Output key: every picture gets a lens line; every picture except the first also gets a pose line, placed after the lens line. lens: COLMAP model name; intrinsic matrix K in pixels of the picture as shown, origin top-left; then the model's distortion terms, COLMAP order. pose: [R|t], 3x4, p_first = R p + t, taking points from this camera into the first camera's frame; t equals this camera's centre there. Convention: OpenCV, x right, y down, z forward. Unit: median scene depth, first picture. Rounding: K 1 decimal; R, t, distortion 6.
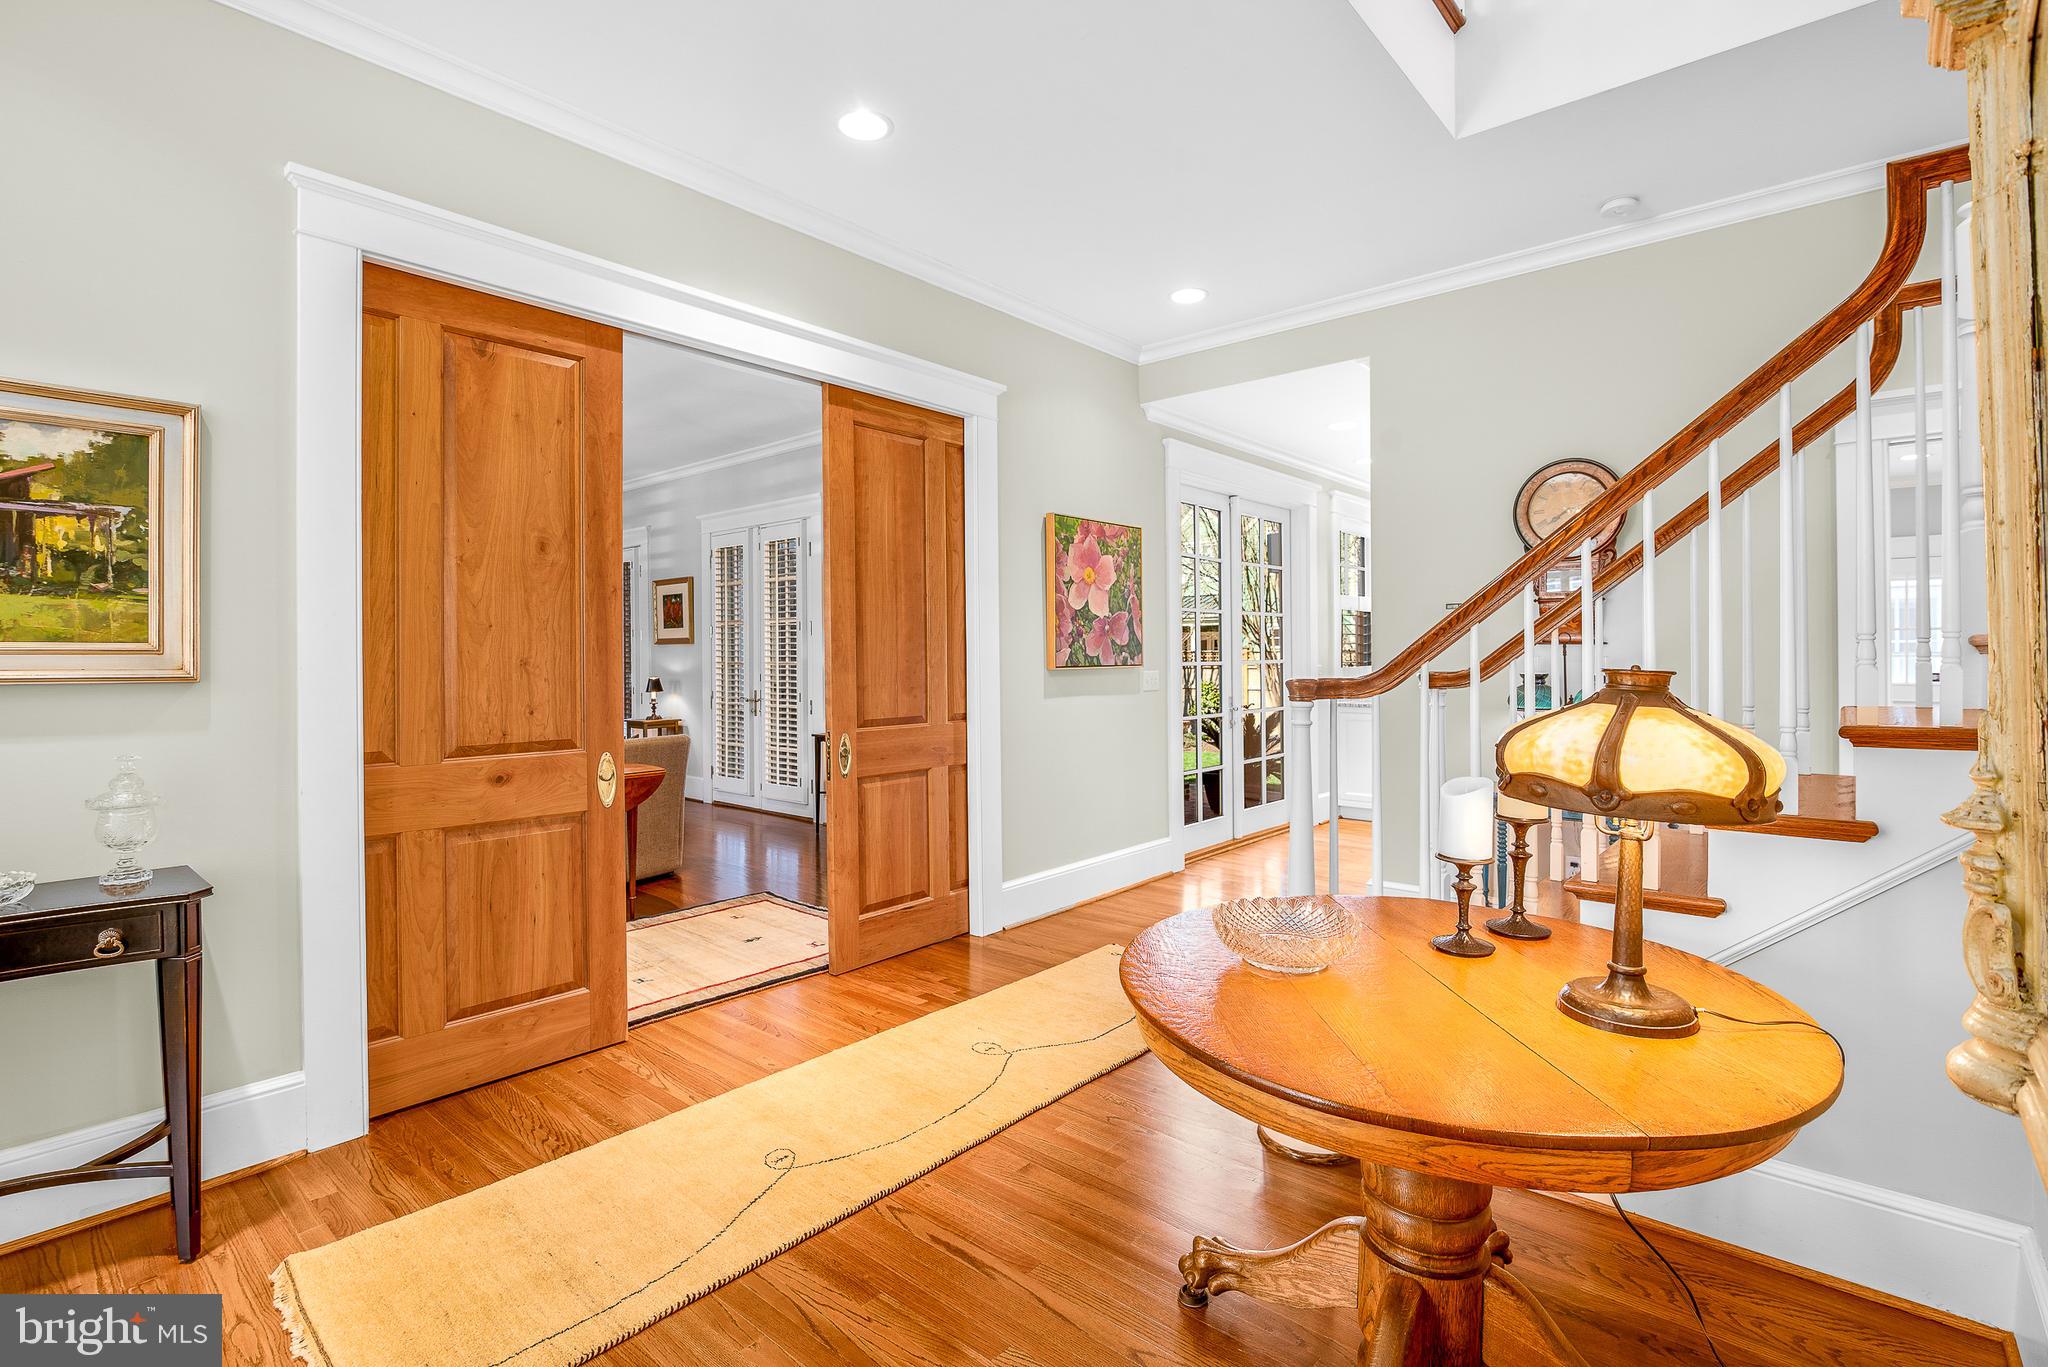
lens RADIAL K [[971.2, 0, 1069.7], [0, 971.2, 653.6], [0, 0, 1]] dist [-0.019459, 0.000024]
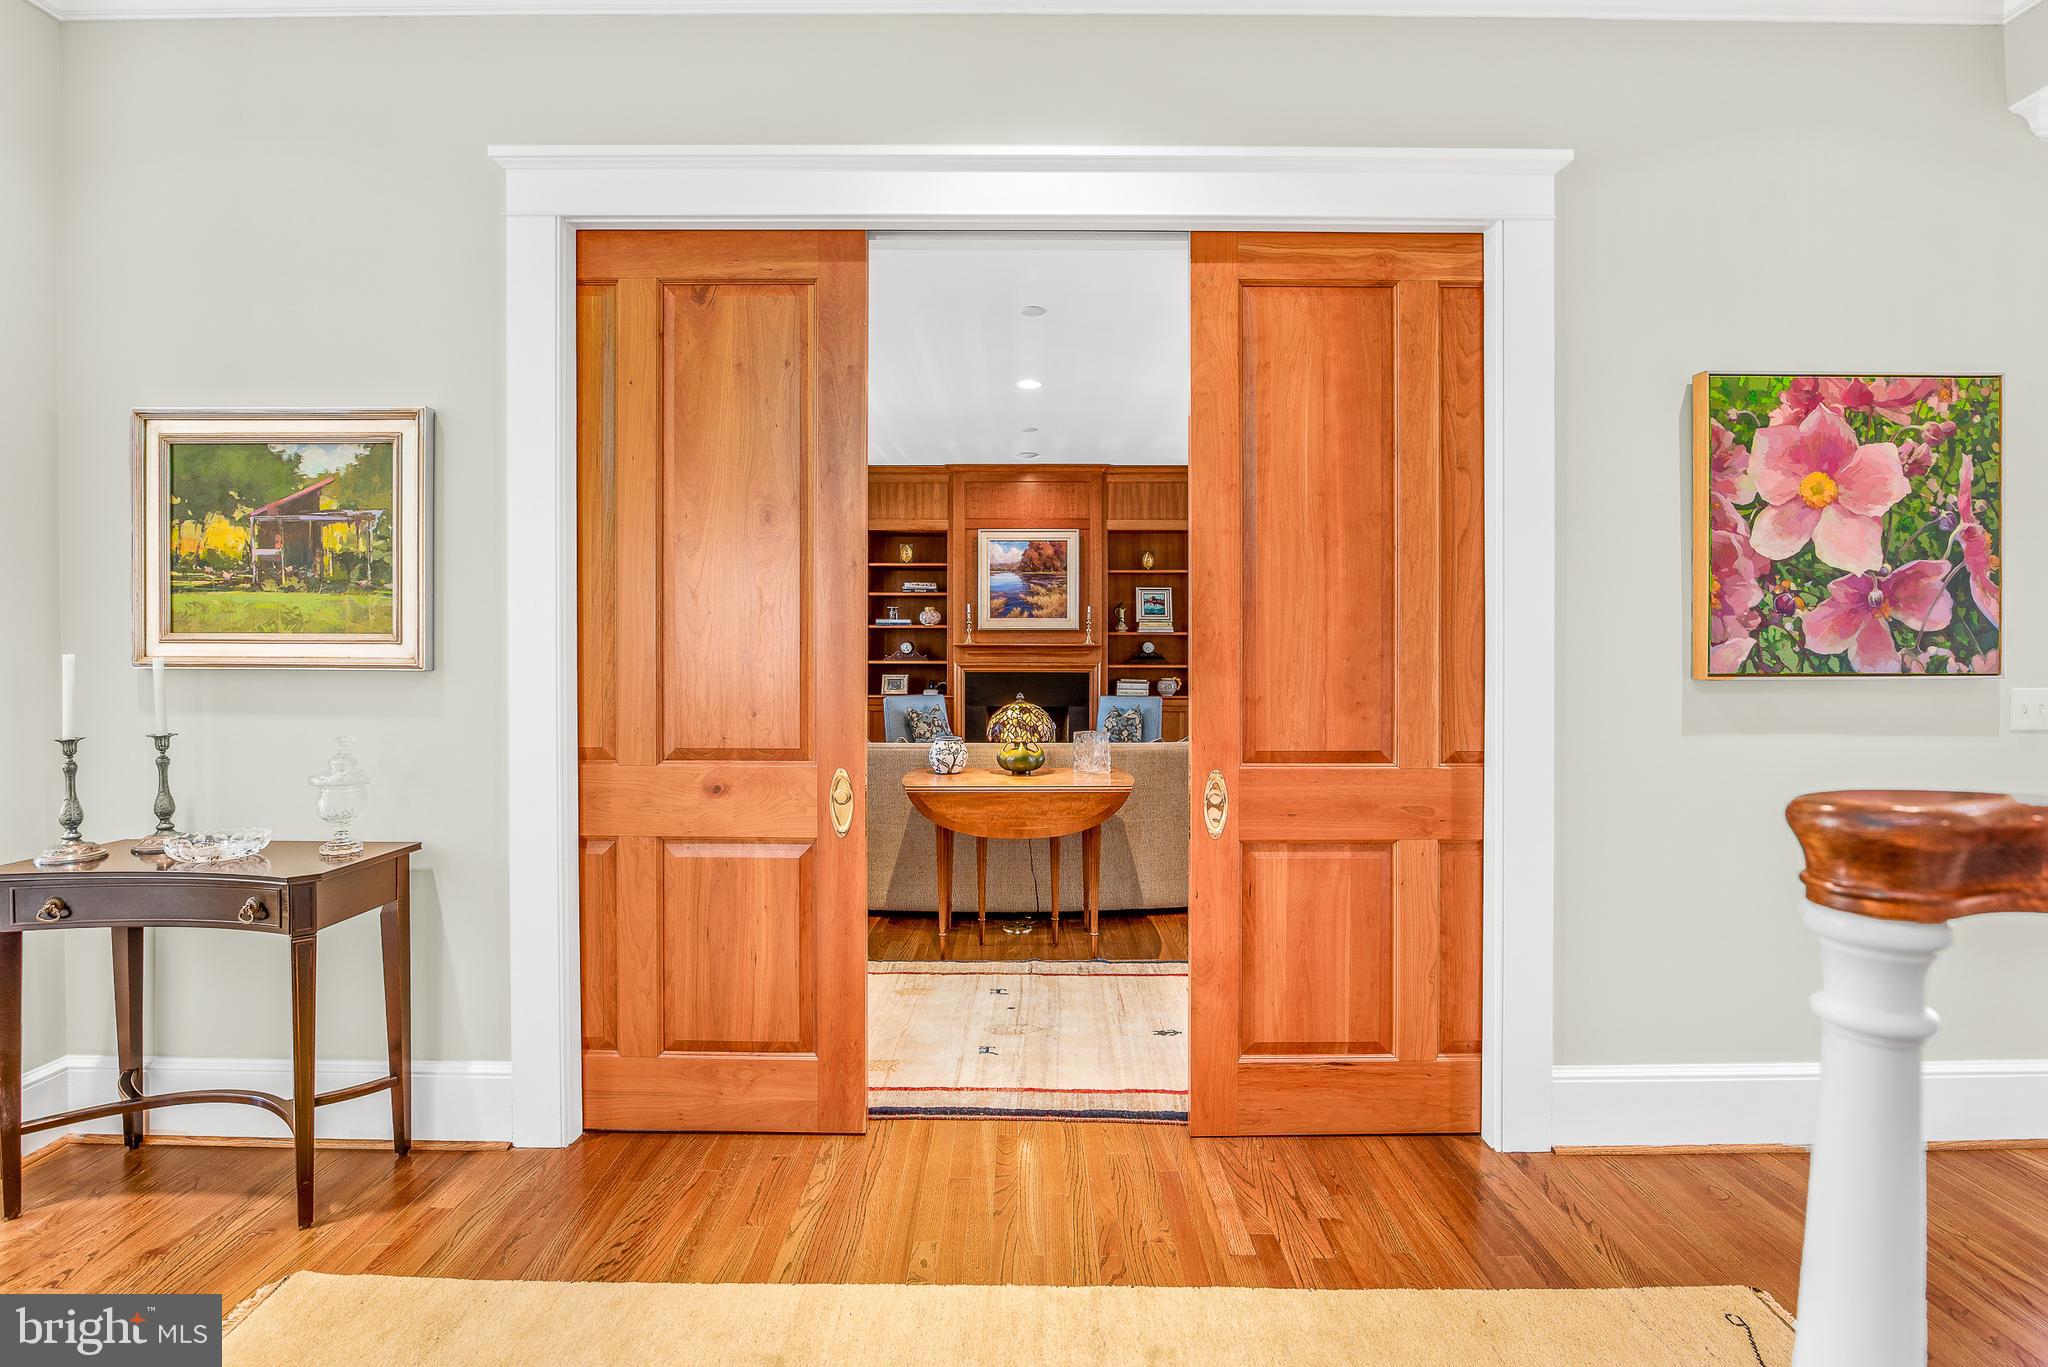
lens RADIAL K [[971.2, 0, 1018.0], [0, 971.2, 654.4], [0, 0, 1]] dist [-0.019459, 0.000024]
pose [[0.622768, 0.015281, -0.782257, 0.185713], [-0.003818, 0.999857, 0.016493, -0.004607], [0.782397, -0.007285, 0.622737, 0.484046]]
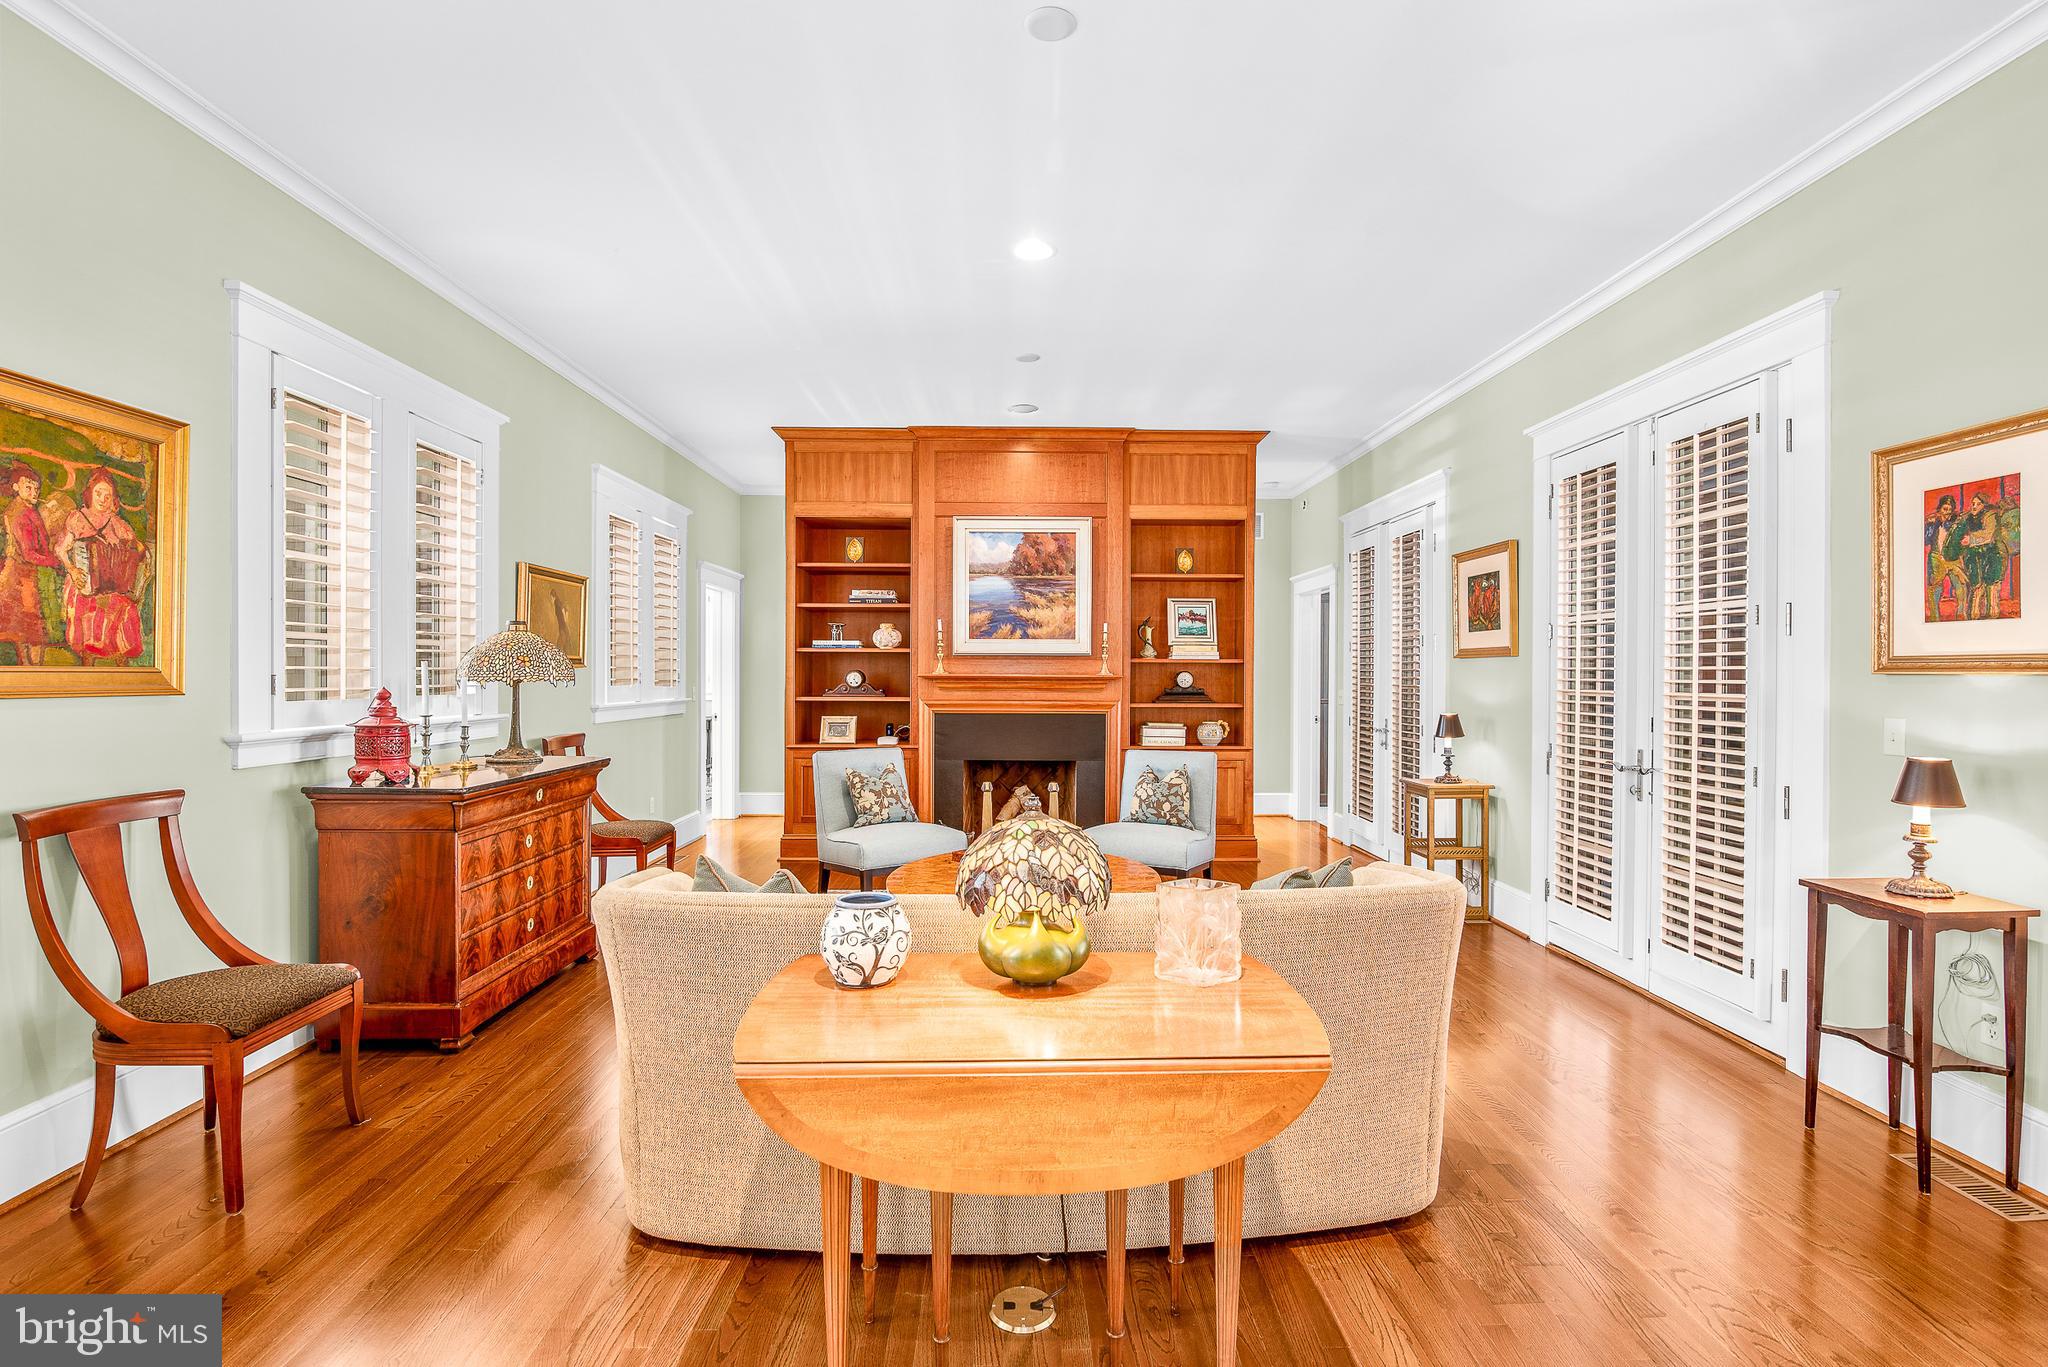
lens RADIAL K [[971.5, 0, 1019.7], [0, 971.5, 682.2], [0, 0, 1]] dist [0.001780, 0.000620]
pose [[0.638797, 0.016311, -0.769203, -0.276406], [-0.006683, 0.999855, 0.015653, -0.004803], [0.769347, -0.004859, 0.638813, 0.835337]]
